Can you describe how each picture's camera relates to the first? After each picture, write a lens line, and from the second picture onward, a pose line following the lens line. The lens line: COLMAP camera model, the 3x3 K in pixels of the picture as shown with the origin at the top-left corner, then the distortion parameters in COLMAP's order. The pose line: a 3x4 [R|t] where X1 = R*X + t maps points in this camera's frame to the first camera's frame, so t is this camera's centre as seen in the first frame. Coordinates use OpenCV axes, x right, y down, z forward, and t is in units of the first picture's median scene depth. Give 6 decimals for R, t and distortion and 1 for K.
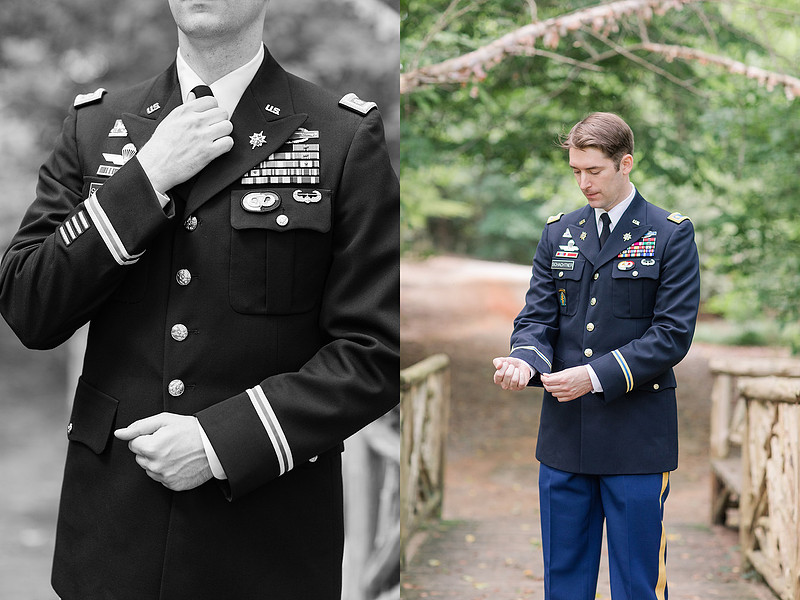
lens RADIAL K [[2932.5, 0, 400.0], [0, 2932.5, 300.0], [0, 0, 1]] dist [-0.261099, 0.197191]
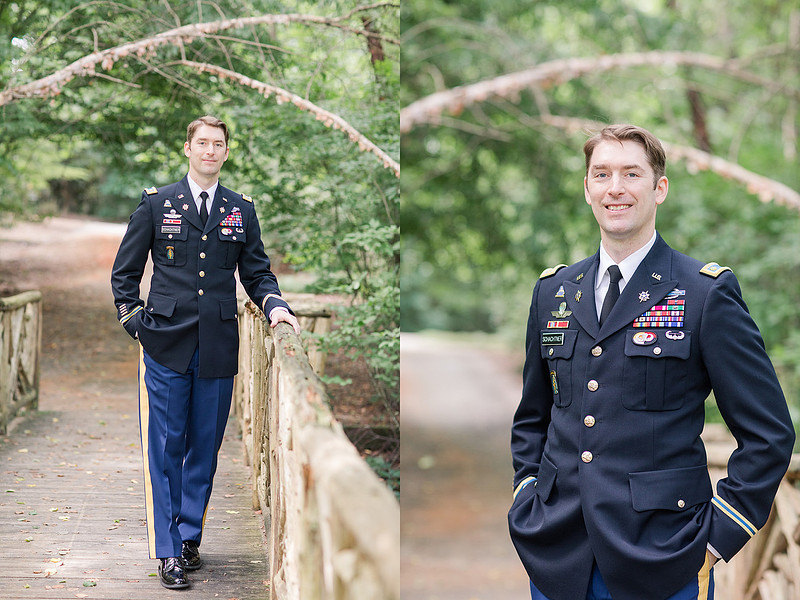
lens RADIAL K [[2932.5, 0, 400.0], [0, 2932.5, 300.0], [0, 0, 1]] dist [-0.261099, 0.197191]
pose [[0.992149, -0.010134, 0.124649, 0.013409], [0.008385, 0.999859, 0.014546, 0.005313], [-0.124779, -0.013386, 0.992094, -0.382087]]
